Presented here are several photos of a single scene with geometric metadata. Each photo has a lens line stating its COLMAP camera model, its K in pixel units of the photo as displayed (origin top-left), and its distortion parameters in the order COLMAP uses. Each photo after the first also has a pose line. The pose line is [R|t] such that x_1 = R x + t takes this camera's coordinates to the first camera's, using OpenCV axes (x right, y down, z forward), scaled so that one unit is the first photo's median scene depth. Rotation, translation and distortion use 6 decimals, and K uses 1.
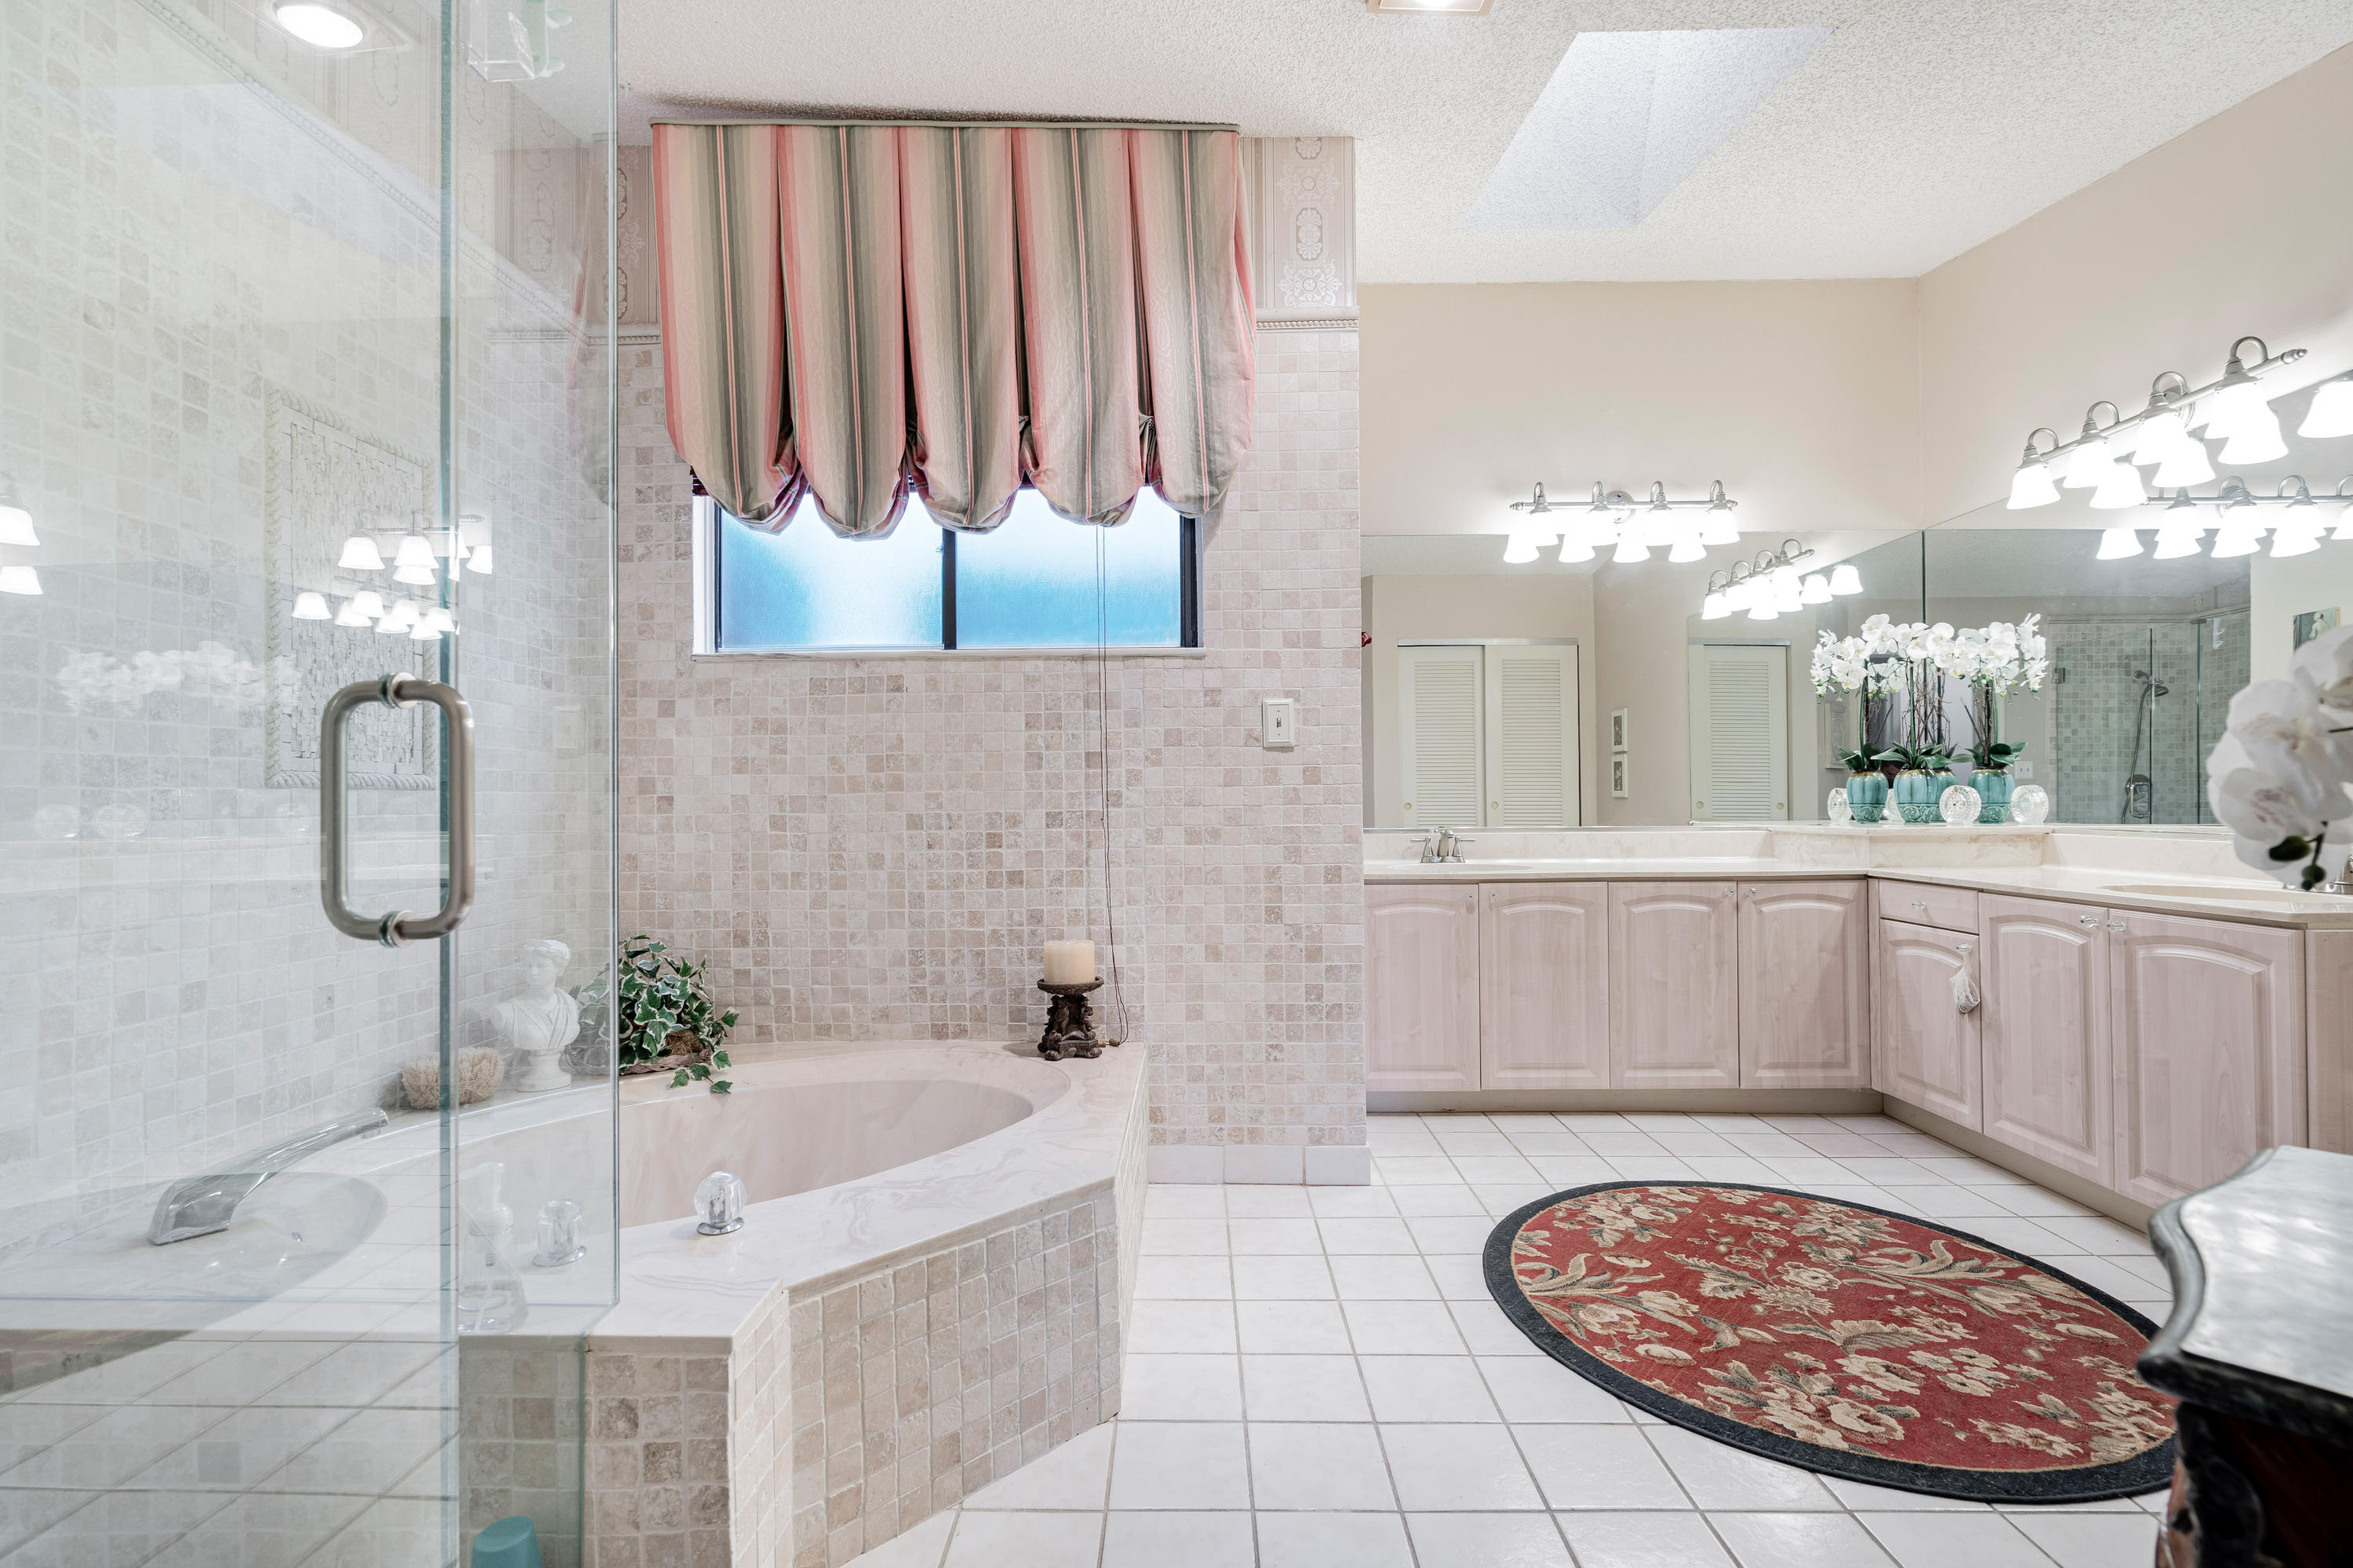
lens RADIAL K [[1072.6, 0, 1165.0], [0, 1072.6, 800.2], [0, 0, 1]] dist [-0.002850, 0.002302]
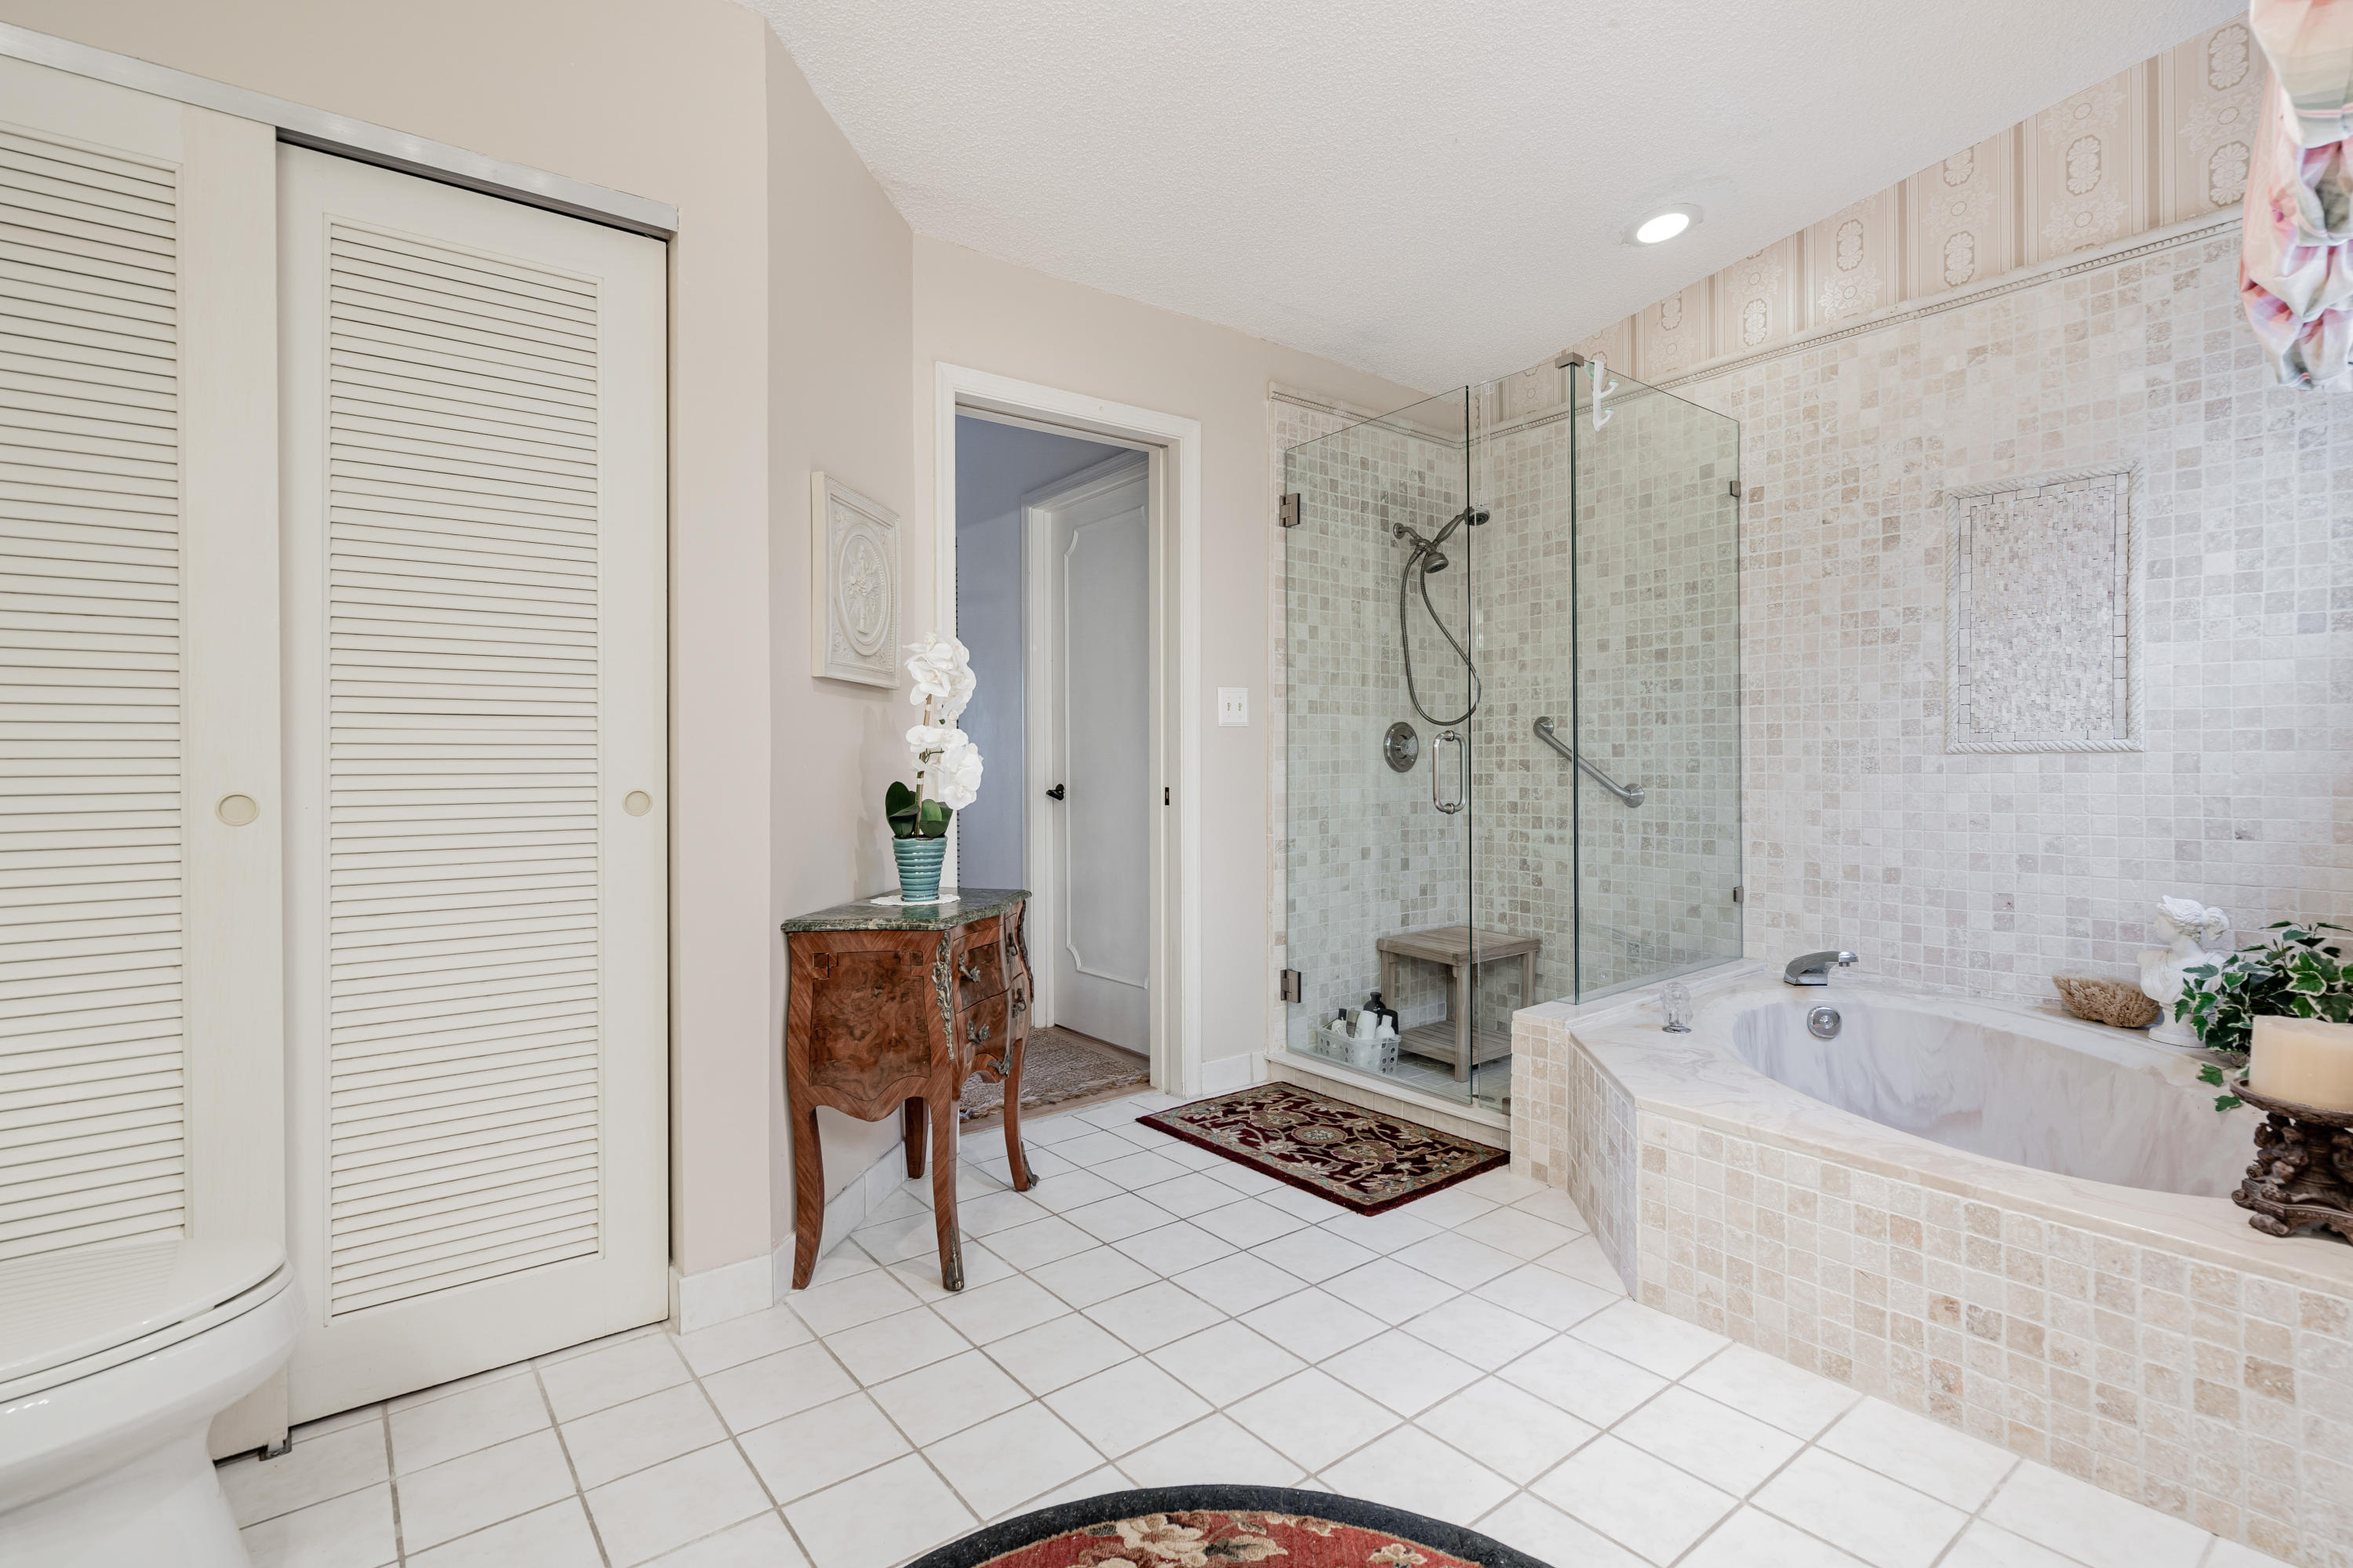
lens RADIAL K [[1072.6, 0, 1180.5], [0, 1072.6, 774.5], [0, 0, 1]] dist [-0.002850, 0.002302]
pose [[-0.777439, 0.015233, -0.628773, 0.671301], [0.013032, 0.999882, 0.008110, -0.005994], [0.628823, -0.001889, -0.777546, 1.012955]]
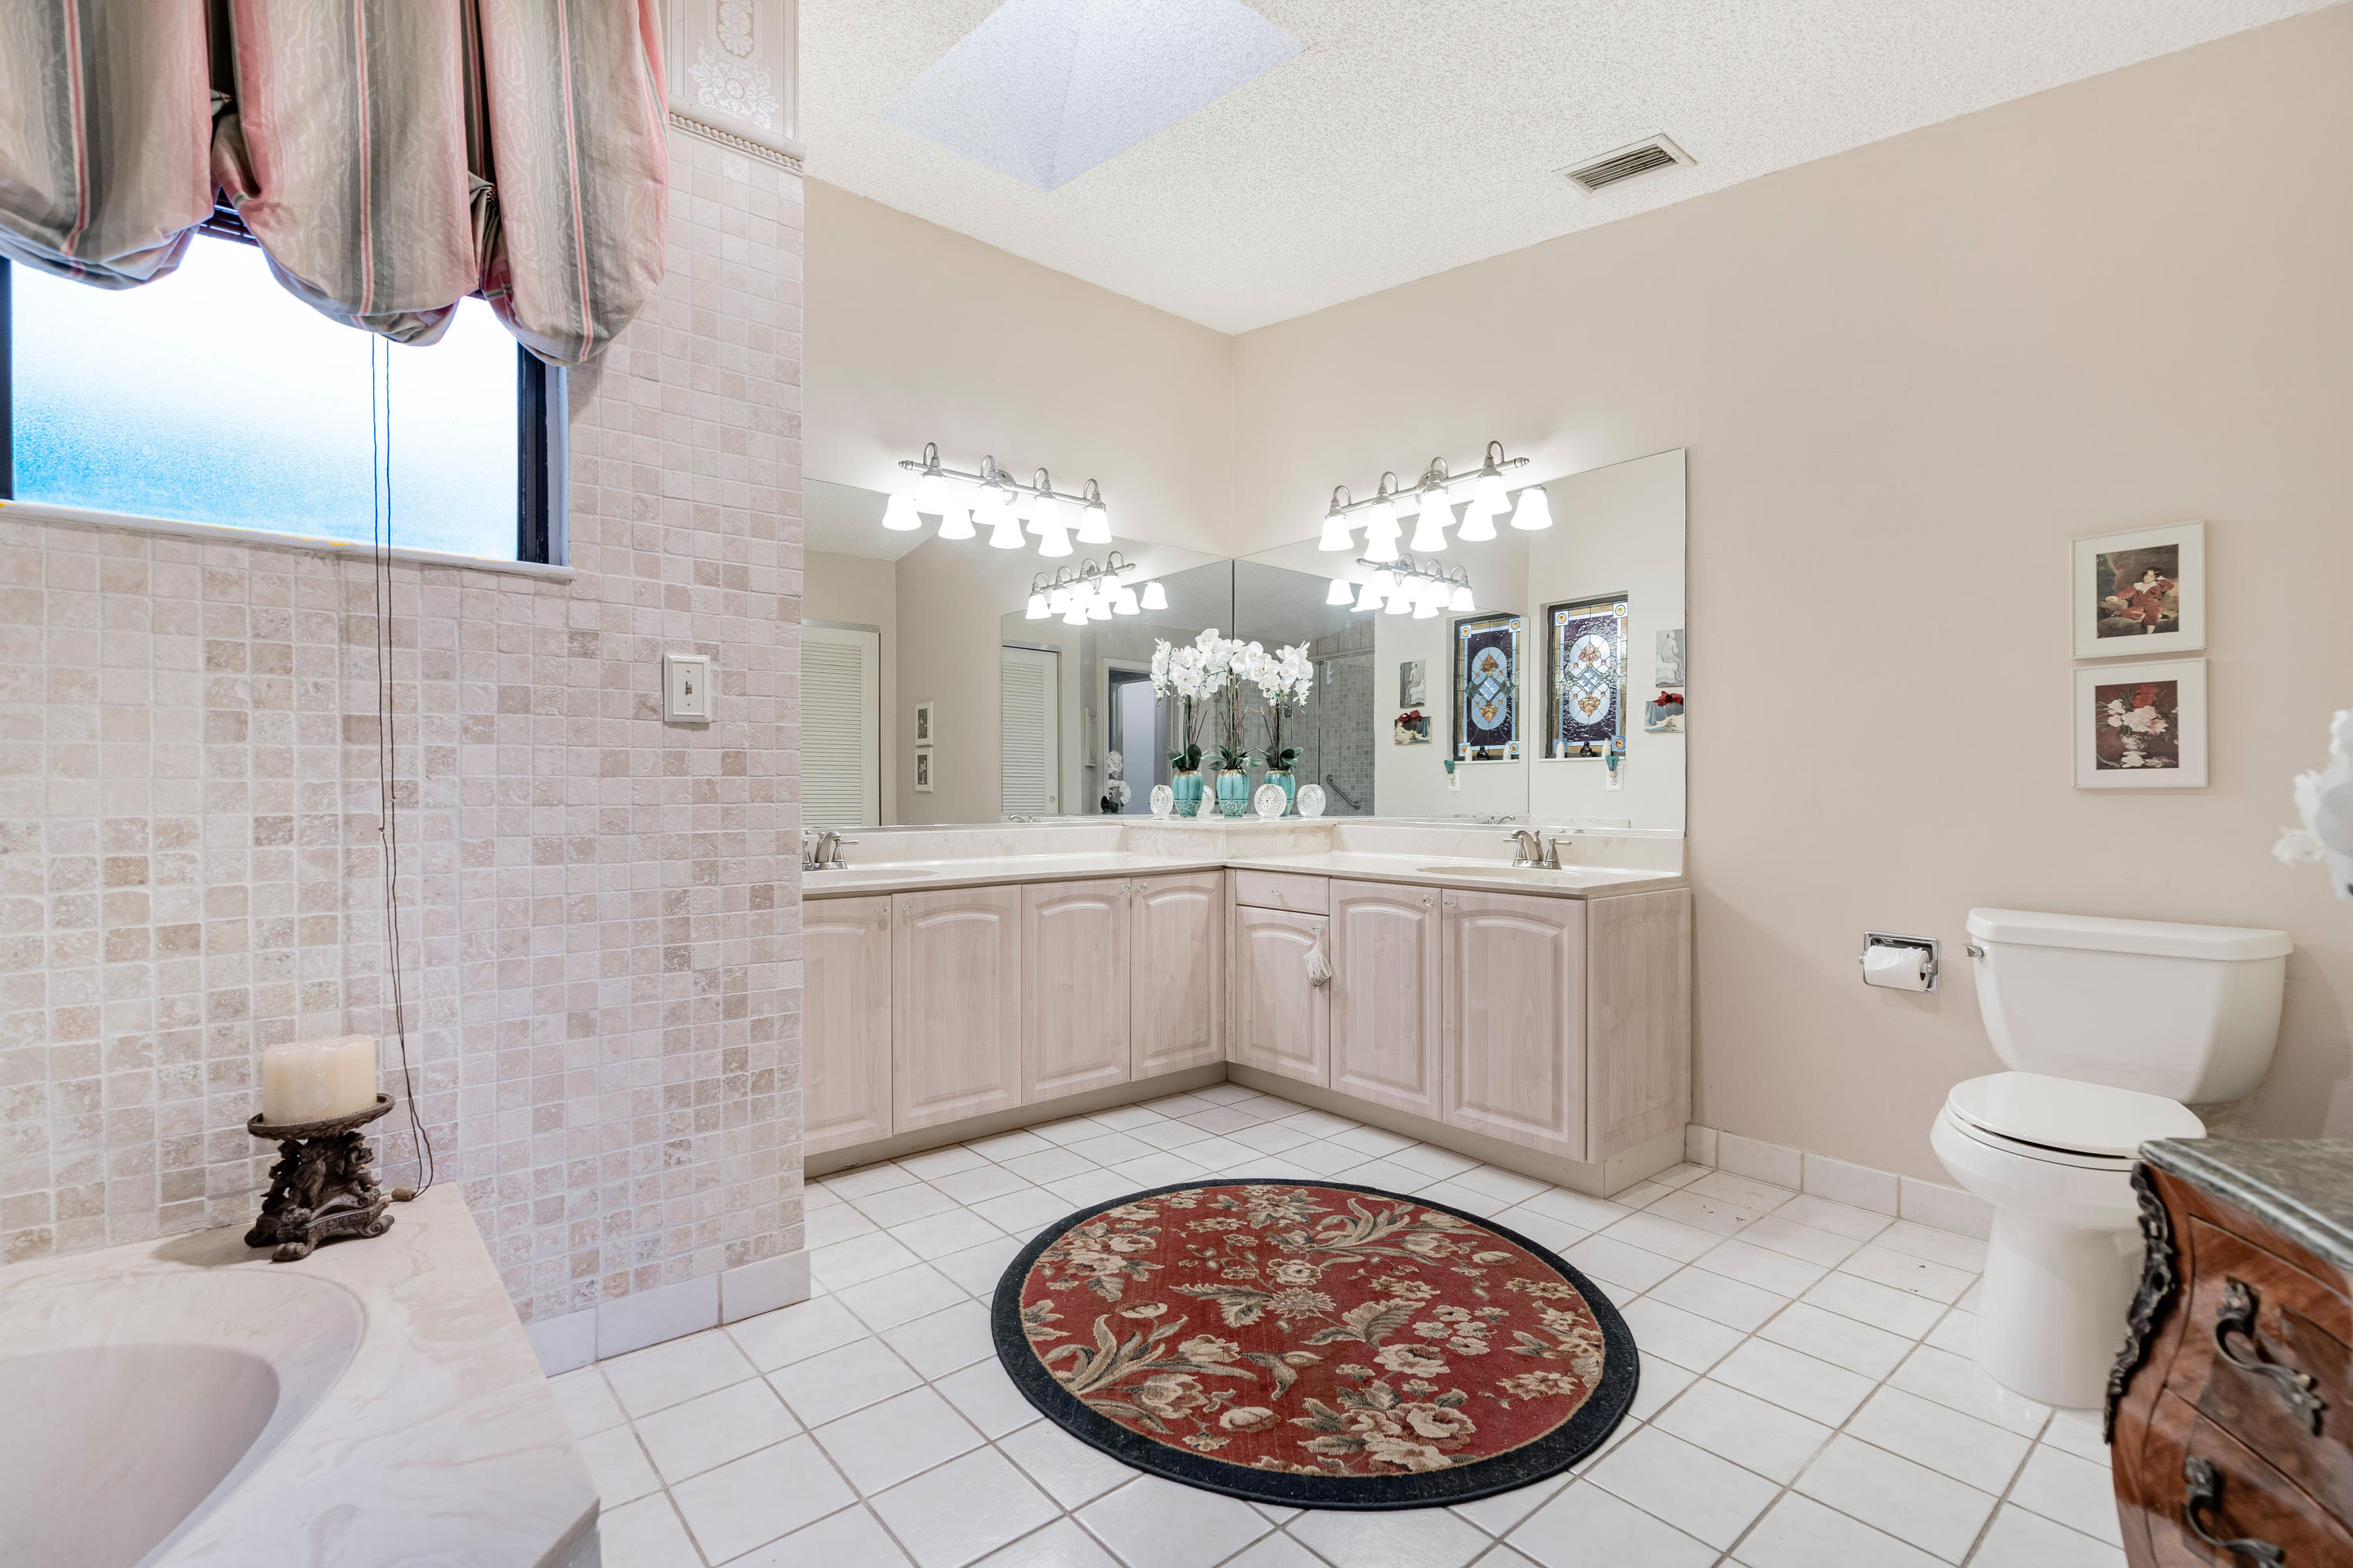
lens RADIAL K [[1072.6, 0, 1175.6], [0, 1072.6, 795.2], [0, 0, 1]] dist [-0.002850, 0.002302]
pose [[0.751116, 0.002863, 0.660164, -0.120313], [-0.005119, 0.999986, 0.001487, -0.003974], [-0.660150, -0.004496, 0.751120, 0.255643]]
